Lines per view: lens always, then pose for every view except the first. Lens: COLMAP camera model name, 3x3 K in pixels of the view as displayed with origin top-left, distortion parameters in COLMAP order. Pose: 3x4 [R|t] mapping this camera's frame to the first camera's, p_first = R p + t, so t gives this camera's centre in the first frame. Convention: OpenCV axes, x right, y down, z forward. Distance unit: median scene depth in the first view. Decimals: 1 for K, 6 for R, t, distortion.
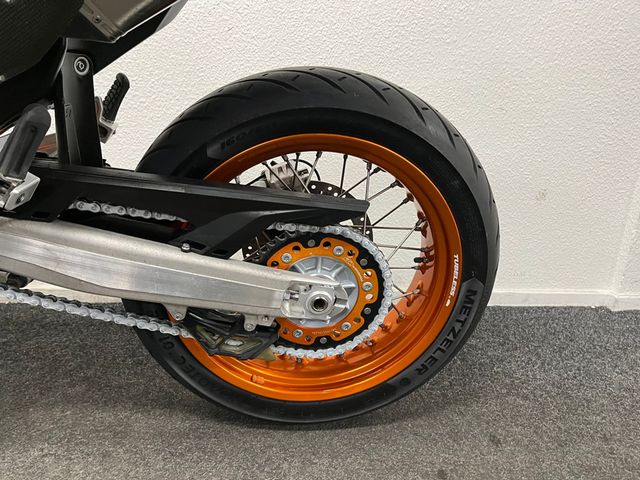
lens RADIAL K [[483.9, 0, 320.0], [0, 483.9, 240.0], [0, 0, 1]] dist [0.080233, -0.110244]
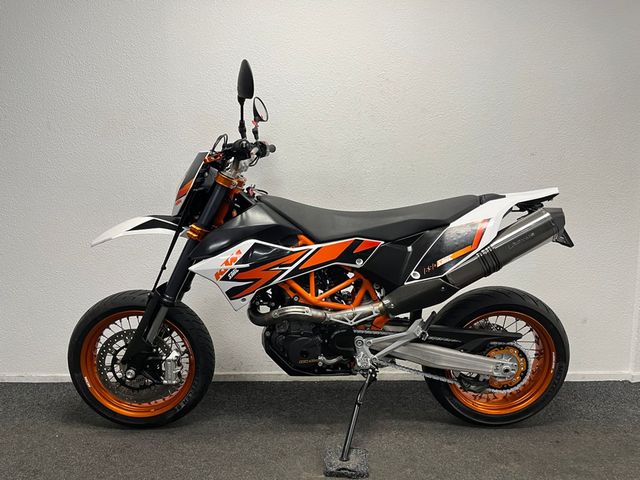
lens RADIAL K [[483.9, 0, 320.0], [0, 483.9, 240.0], [0, 0, 1]] dist [0.080233, -0.110244]
pose [[0.996657, -0.038134, -0.072248, -0.799428], [0.022066, 0.977159, -0.211361, -0.030626], [0.078658, 0.209060, 0.974734, -1.903233]]
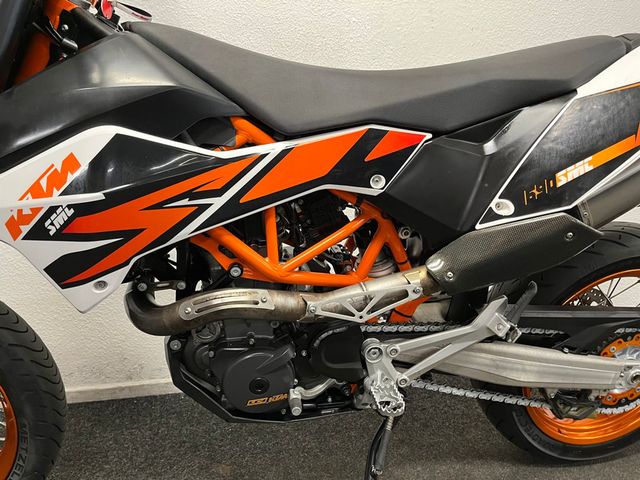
lens RADIAL K [[483.9, 0, 320.0], [0, 483.9, 240.0], [0, 0, 1]] dist [0.080233, -0.110244]
pose [[0.995339, -0.070790, 0.065490, -0.998301], [0.075313, 0.994743, -0.069387, -0.251258], [-0.060234, 0.073995, 0.995438, -0.470597]]
